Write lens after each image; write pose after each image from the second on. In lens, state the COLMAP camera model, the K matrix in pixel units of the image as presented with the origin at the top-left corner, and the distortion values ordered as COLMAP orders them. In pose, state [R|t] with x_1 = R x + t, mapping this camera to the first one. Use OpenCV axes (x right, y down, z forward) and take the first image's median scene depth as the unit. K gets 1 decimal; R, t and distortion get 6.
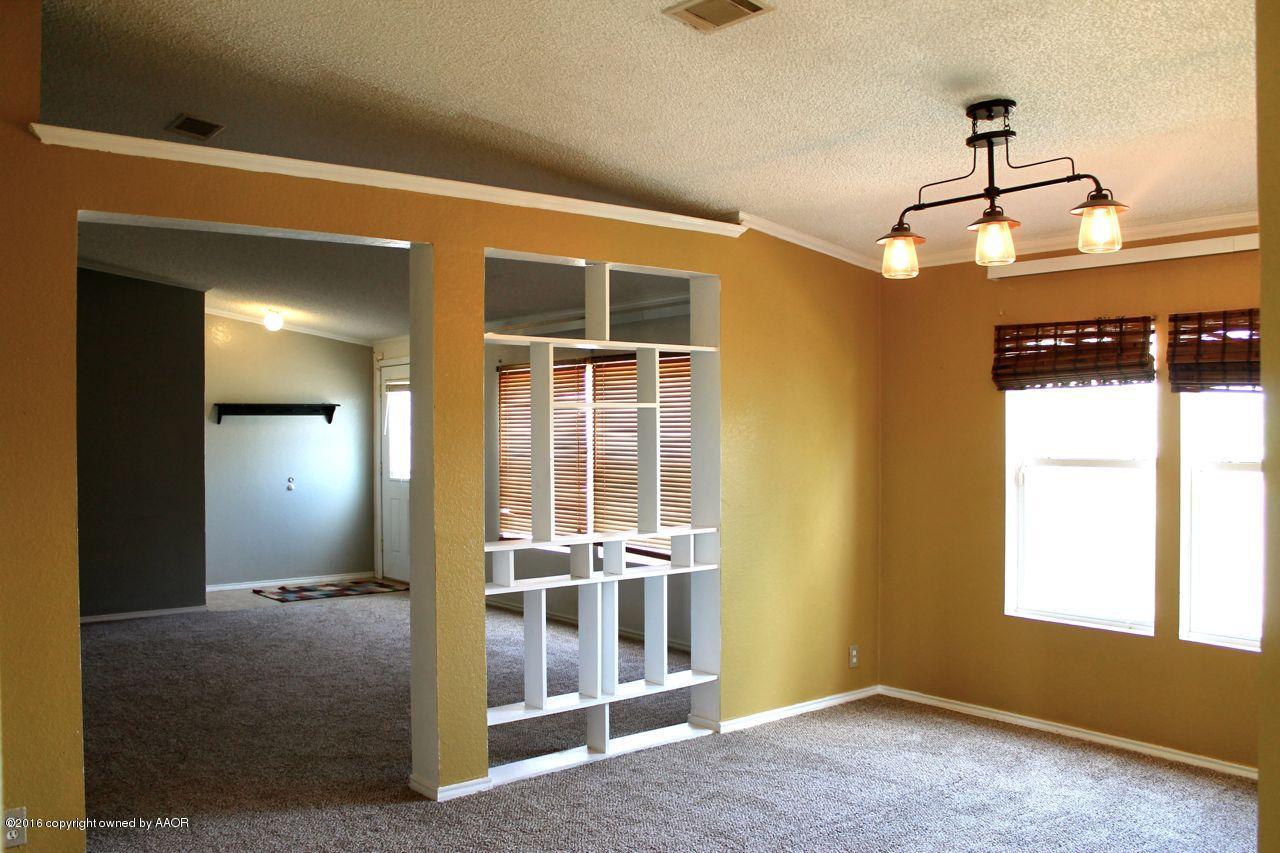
lens RADIAL K [[1091.7, 0, 640.0], [0, 1091.7, 426.5], [0, 0, 1]] dist [-0.171746, 0.150894]
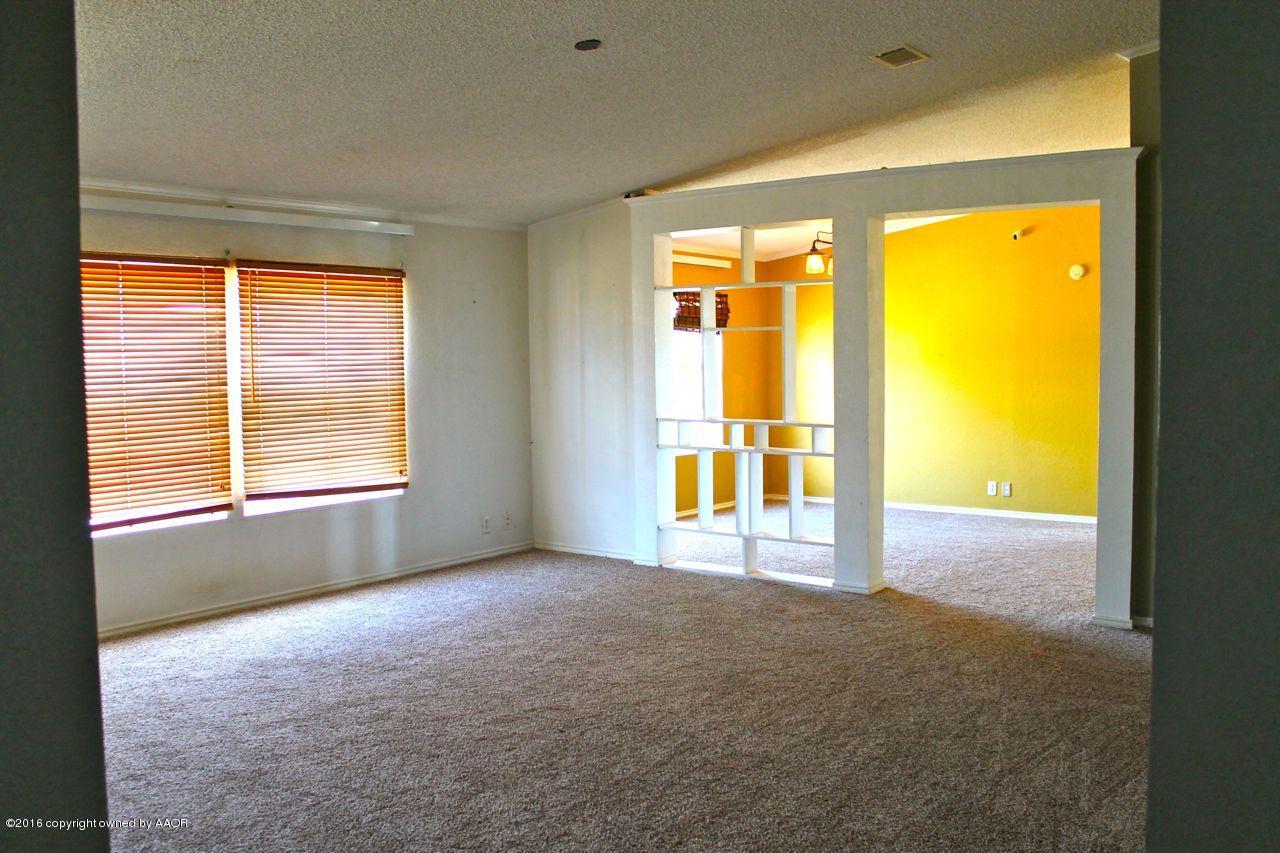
lens RADIAL K [[1091.7, 0, 640.0], [0, 1091.7, 426.5], [0, 0, 1]] dist [-0.171746, 0.150894]
pose [[-0.244684, -0.061260, 0.967666, -0.849158], [0.012074, 0.997732, 0.066217, 0.007906], [-0.969528, 0.027886, -0.243389, 0.906690]]
